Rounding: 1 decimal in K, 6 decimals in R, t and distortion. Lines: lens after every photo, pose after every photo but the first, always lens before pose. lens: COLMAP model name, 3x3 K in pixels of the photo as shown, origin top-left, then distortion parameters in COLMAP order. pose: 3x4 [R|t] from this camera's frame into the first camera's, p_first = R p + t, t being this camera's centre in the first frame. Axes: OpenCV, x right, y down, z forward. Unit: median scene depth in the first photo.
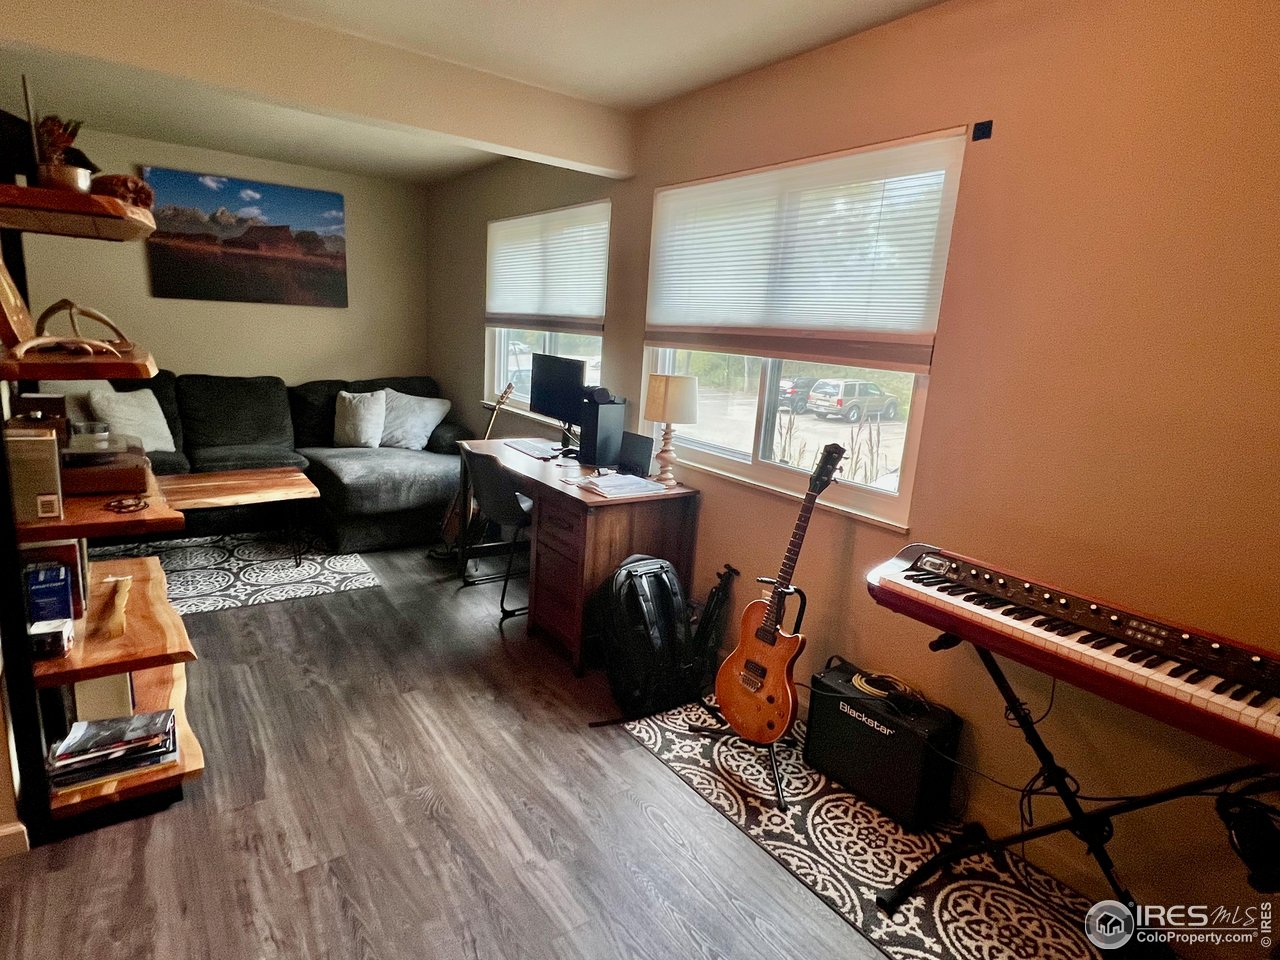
lens RADIAL K [[705.0, 0, 639.5], [0, 705.0, 480.7], [0, 0, 1]] dist [-0.003232, -0.000959]
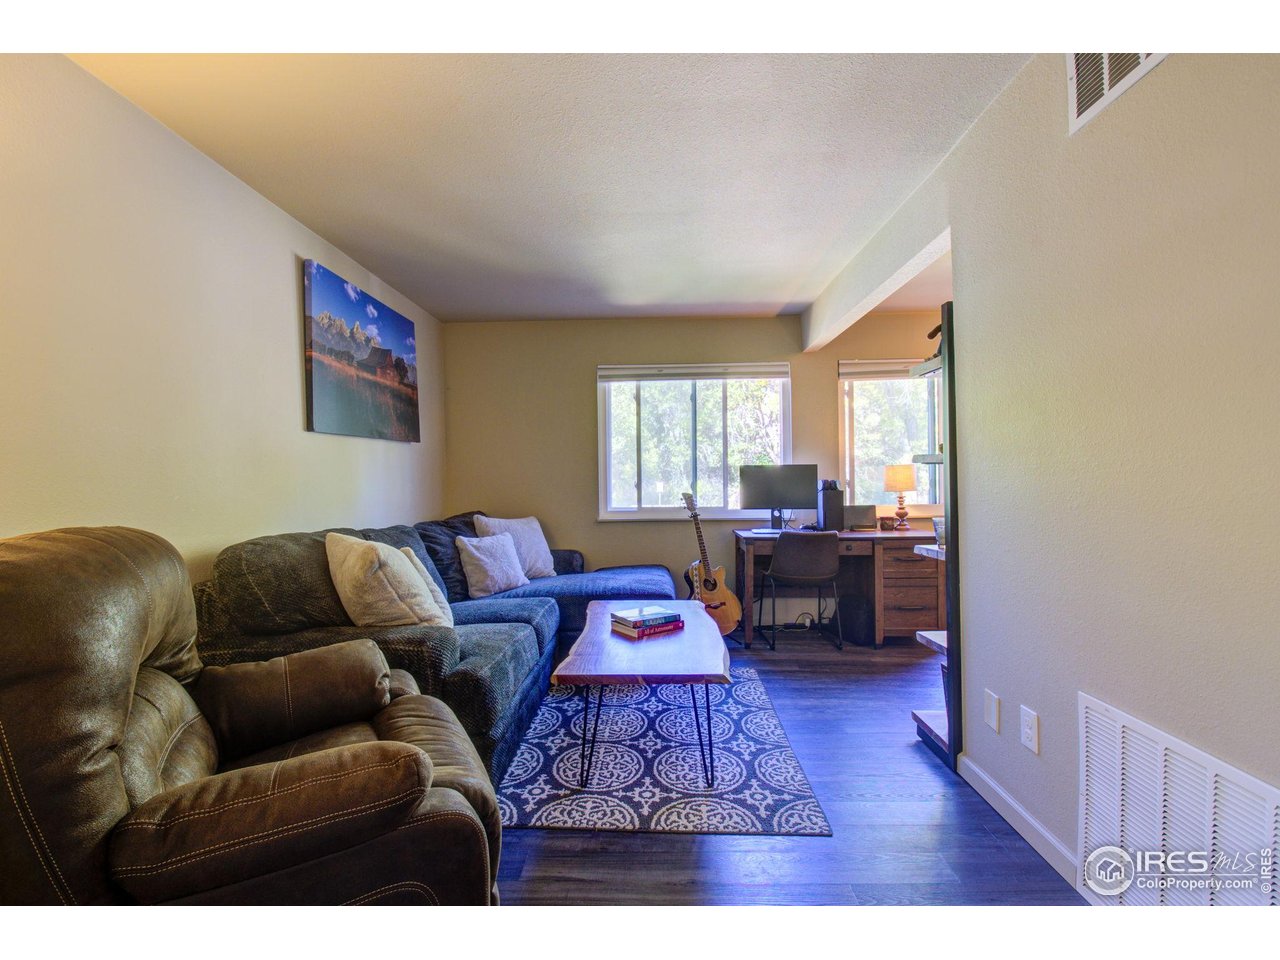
lens RADIAL K [[593.7, 0, 638.1], [0, 593.7, 475.4], [0, 0, 1]] dist [-0.013402, -0.003838]
pose [[0.605265, -0.071532, 0.792803, -0.930674], [0.222456, 0.971473, -0.082182, -0.090238], [-0.764308, 0.226106, 0.603911, 0.380622]]
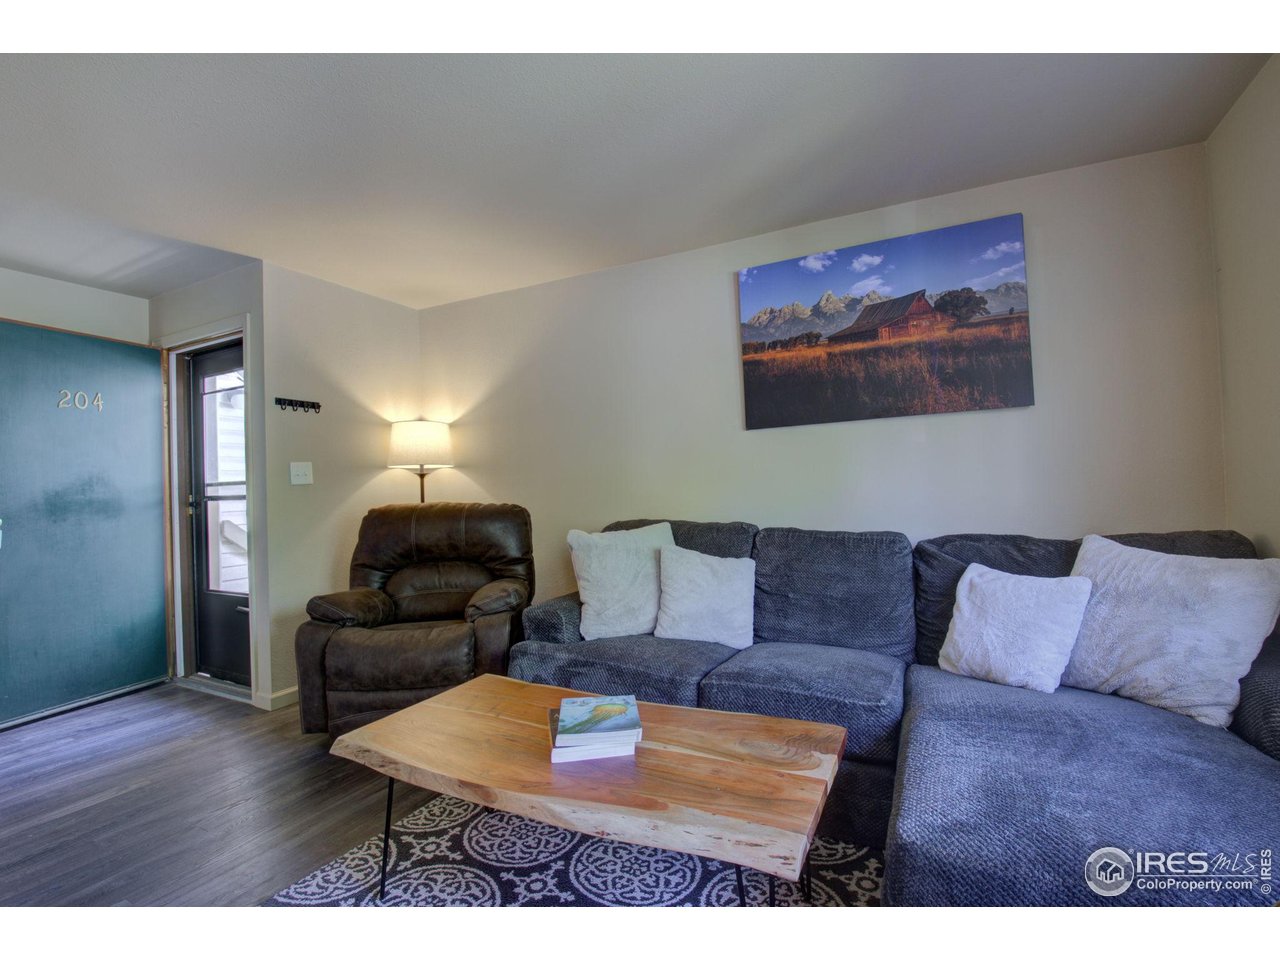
lens RADIAL K [[593.7, 0, 631.6], [0, 593.7, 481.0], [0, 0, 1]] dist [-0.013402, -0.003838]
pose [[0.454048, -0.087024, -0.886717, -0.174010], [-0.128272, 0.978466, -0.161711, -0.083258], [0.881695, 0.187165, 0.433108, 0.598593]]
